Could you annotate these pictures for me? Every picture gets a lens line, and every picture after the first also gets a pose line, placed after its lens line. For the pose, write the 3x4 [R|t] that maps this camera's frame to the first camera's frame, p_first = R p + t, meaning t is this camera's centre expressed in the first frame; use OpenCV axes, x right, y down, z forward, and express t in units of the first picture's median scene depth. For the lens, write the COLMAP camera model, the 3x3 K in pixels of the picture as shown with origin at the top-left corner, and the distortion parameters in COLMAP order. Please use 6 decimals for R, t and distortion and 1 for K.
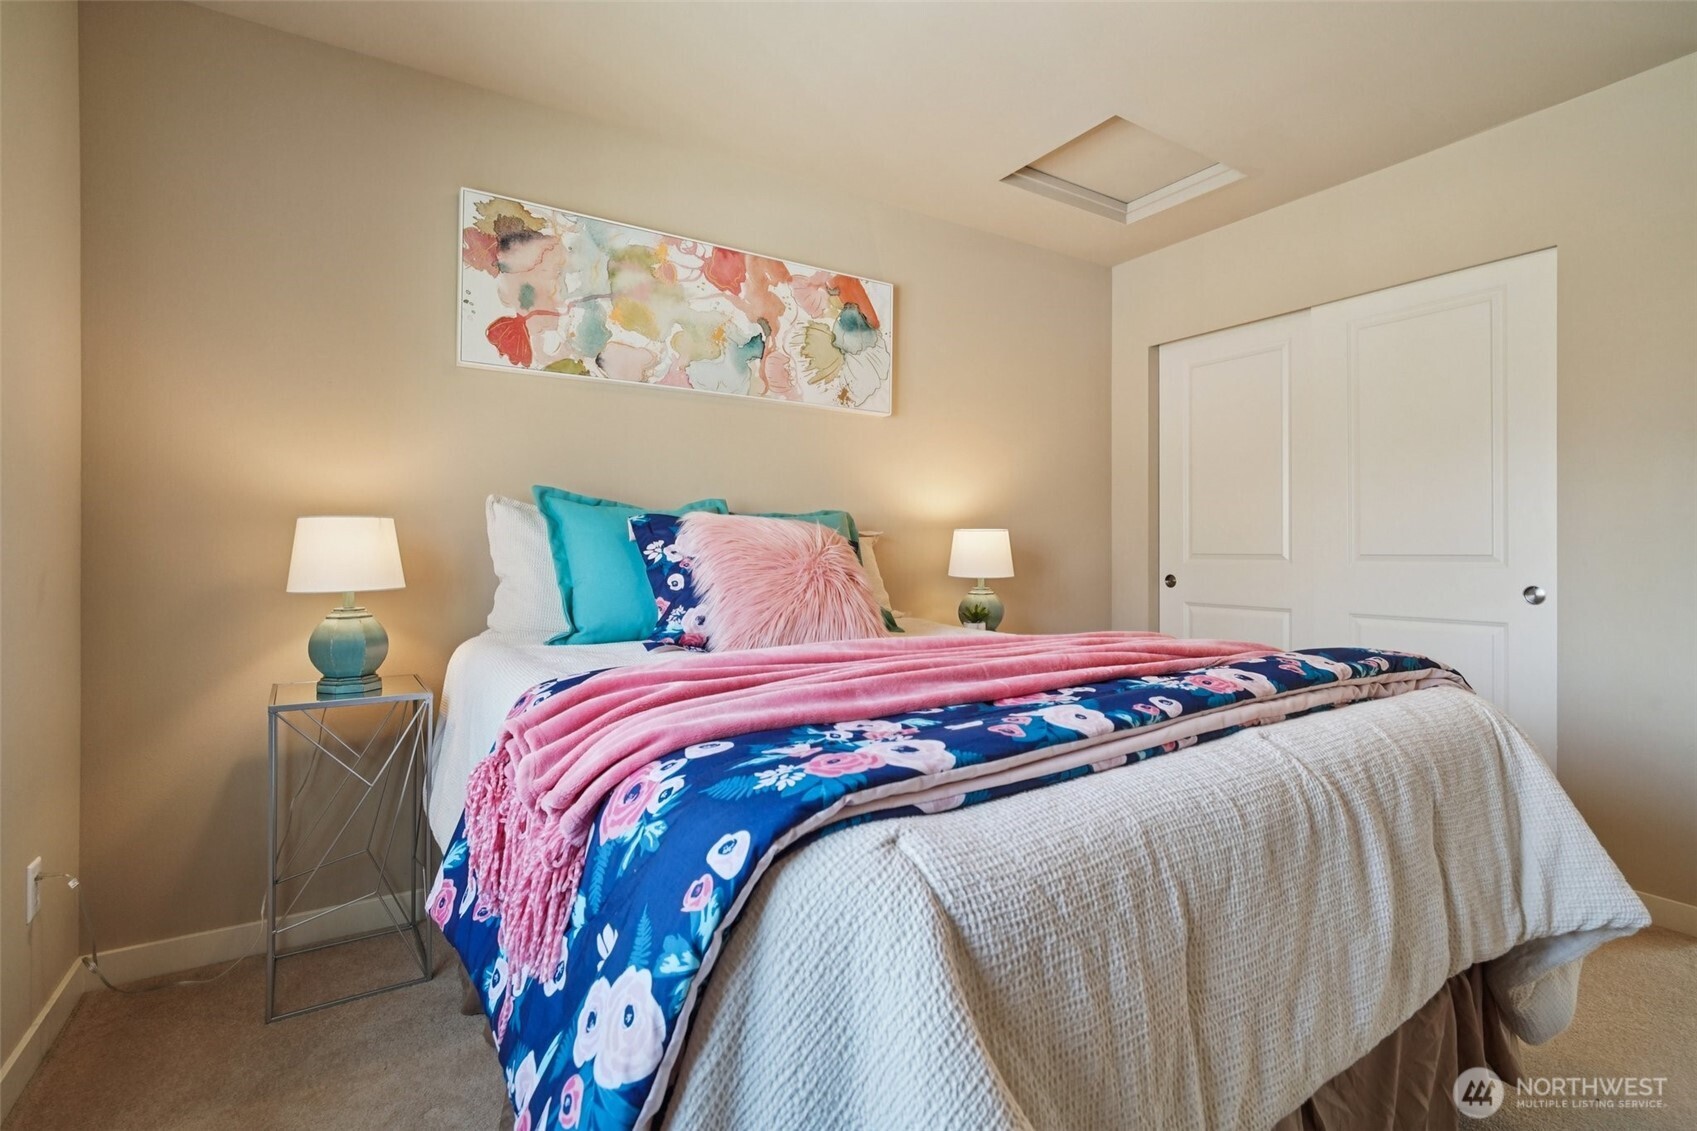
lens RADIAL K [[802.2, 0, 847.2], [0, 802.2, 557.6], [0, 0, 1]] dist [-0.011777, 0.003182]
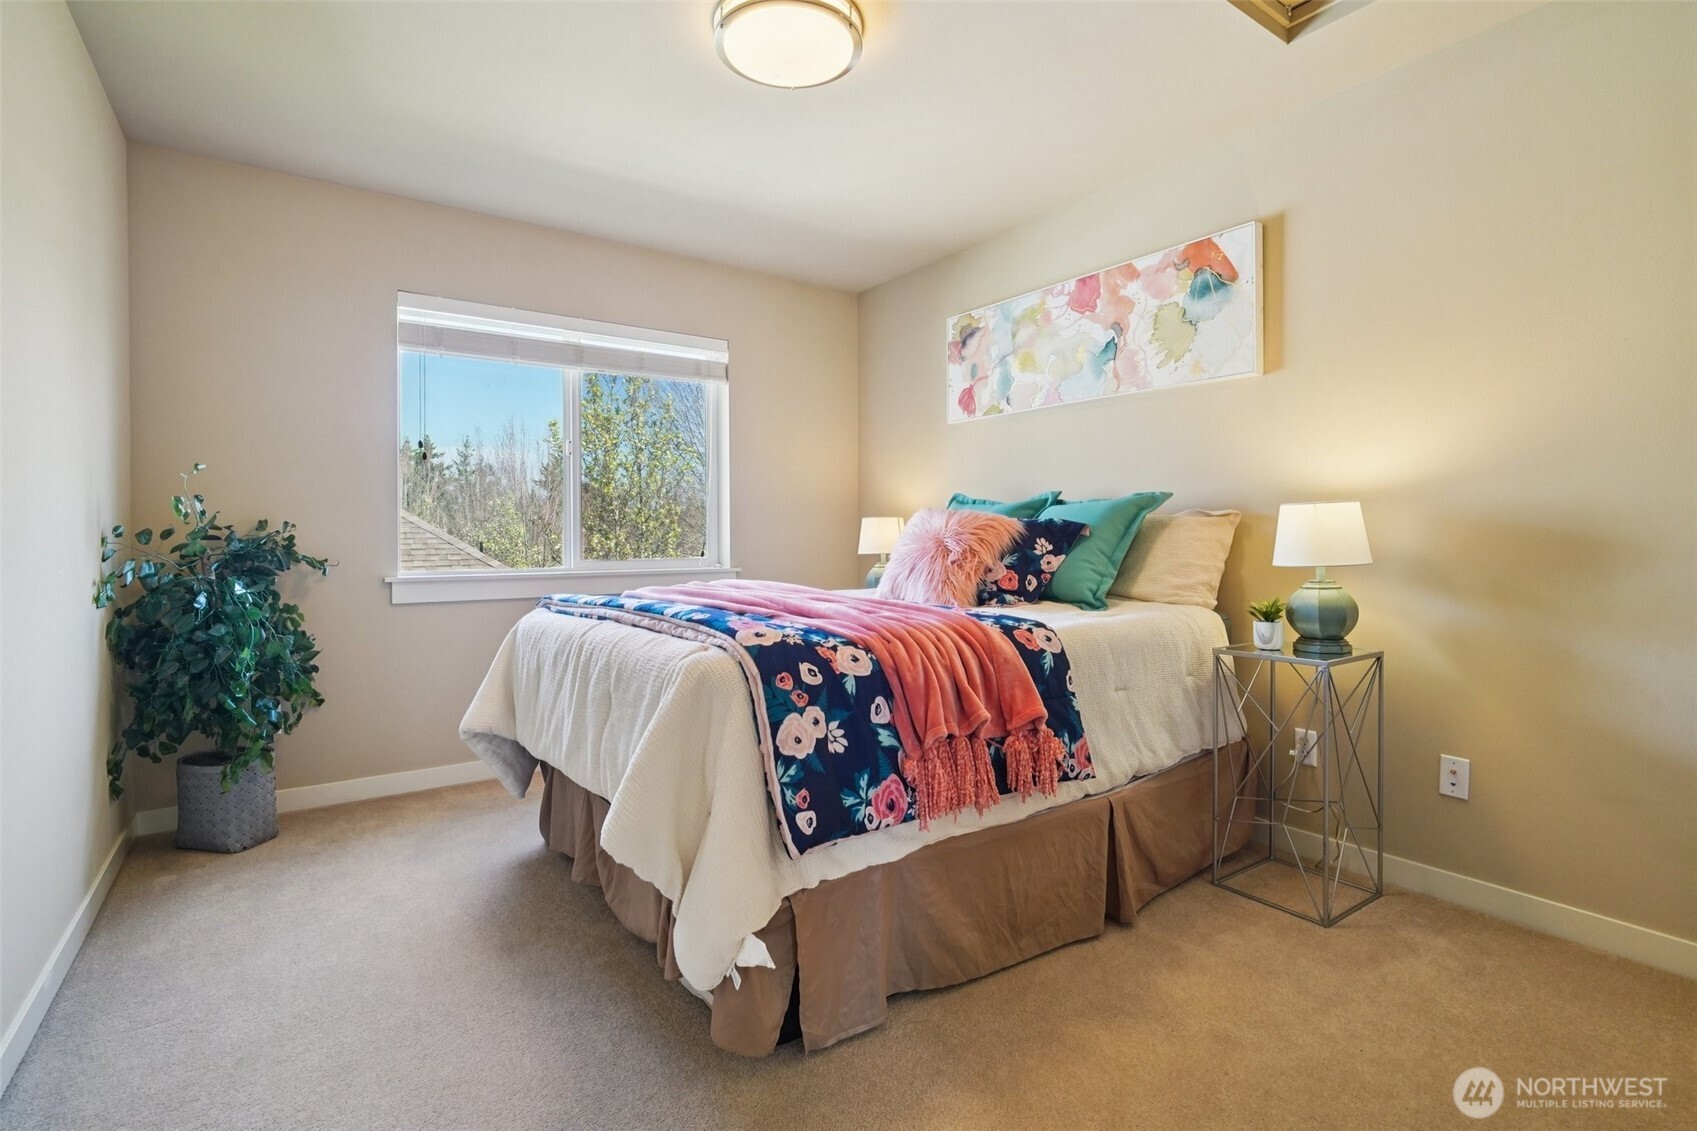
lens RADIAL K [[802.2, 0, 851.3], [0, 802.2, 558.2], [0, 0, 1]] dist [-0.011777, 0.003182]
pose [[0.069009, 0.022857, -0.997354, 1.012701], [0.004488, 0.999720, 0.023222, 0.001334], [0.997606, -0.006078, 0.068887, 0.569953]]
